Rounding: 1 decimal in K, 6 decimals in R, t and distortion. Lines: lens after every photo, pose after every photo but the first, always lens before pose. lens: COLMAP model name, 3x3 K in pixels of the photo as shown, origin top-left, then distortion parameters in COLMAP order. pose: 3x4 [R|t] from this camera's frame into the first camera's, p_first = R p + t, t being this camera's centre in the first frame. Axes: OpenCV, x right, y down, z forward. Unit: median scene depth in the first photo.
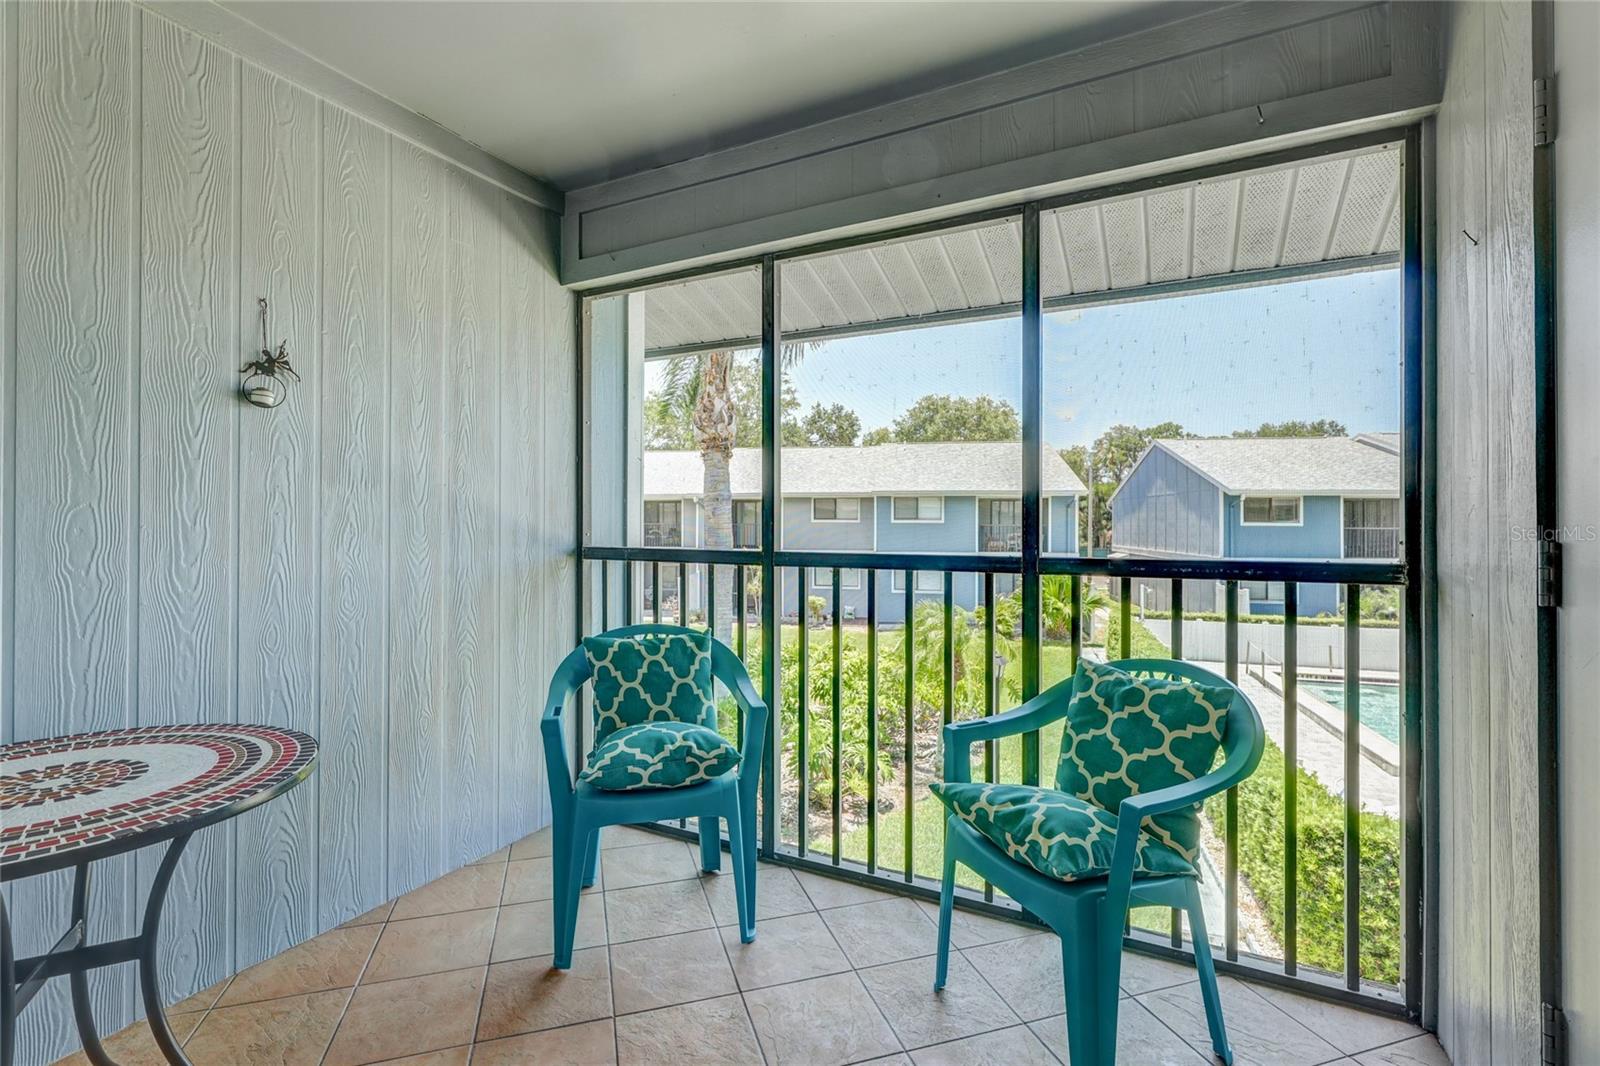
lens RADIAL K [[736.3, 0, 790.4], [0, 736.3, 525.6], [0, 0, 1]] dist [-0.001601, -0.000093]
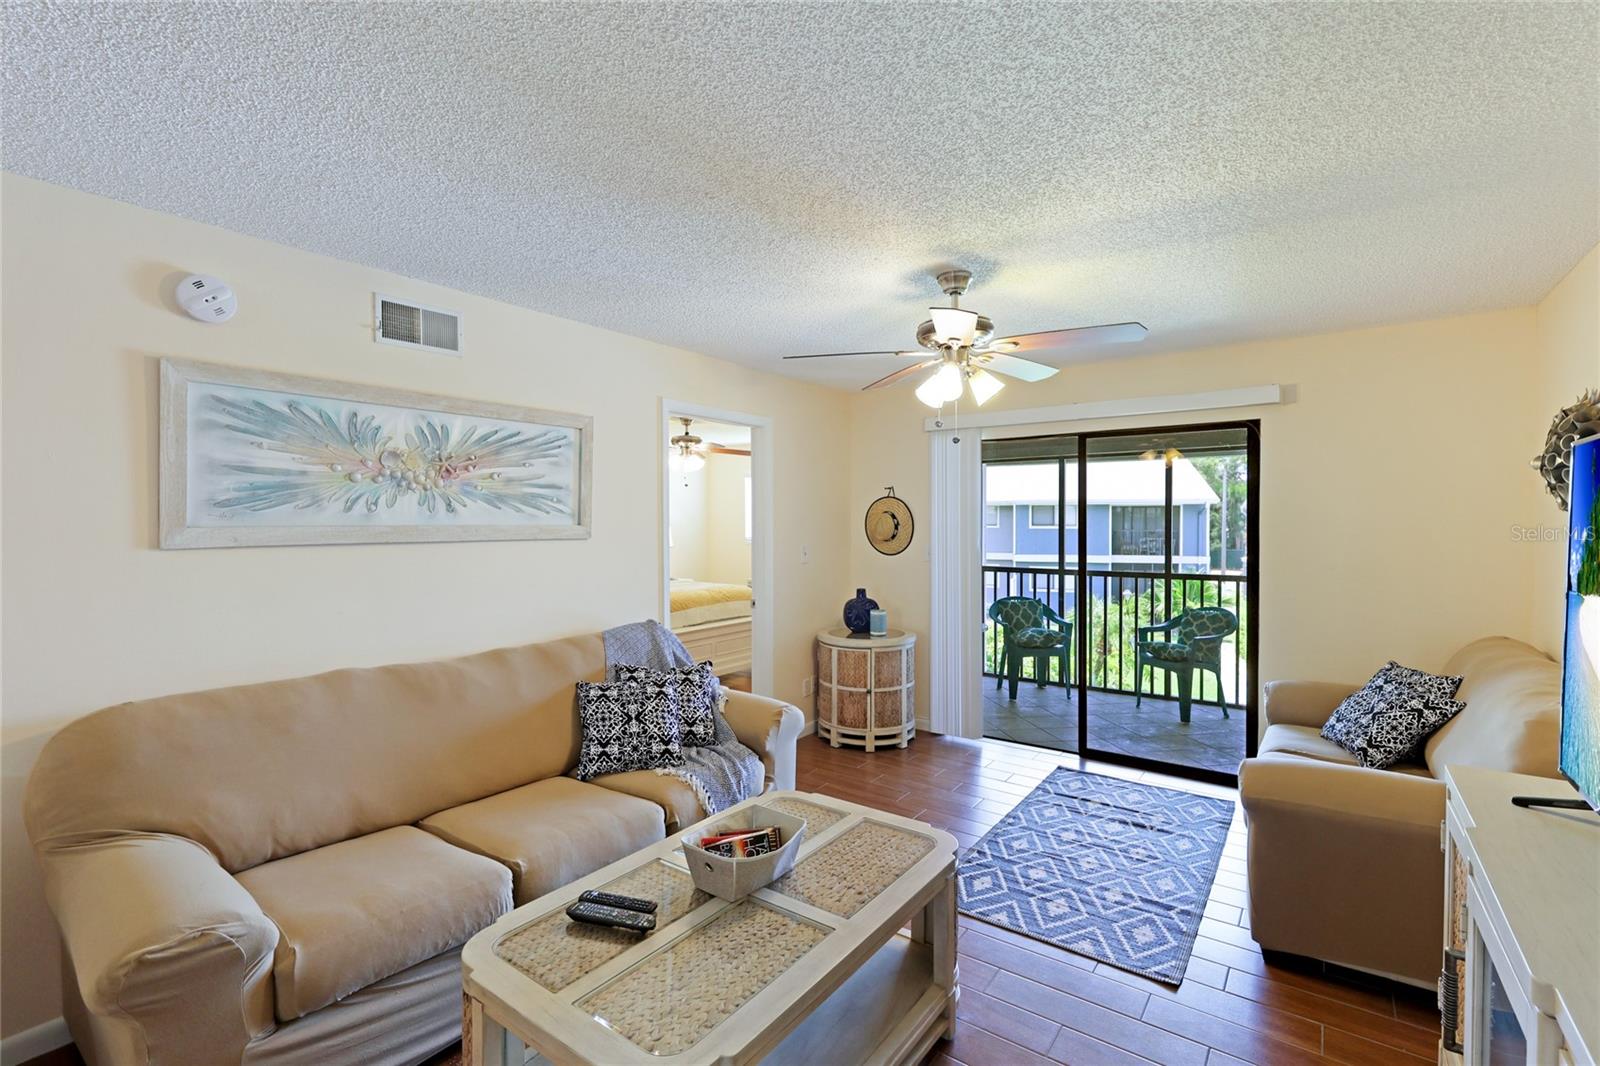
lens RADIAL K [[731.0, 0, 800.0], [0, 731.0, 533.0], [0, 0, 1]] dist [0.028702, -0.000044]
pose [[0.990155, -0.001520, -0.139969, -0.224877], [0.003242, 0.999922, 0.012079, -0.050074], [0.139939, -0.012414, 0.990082, -0.665821]]
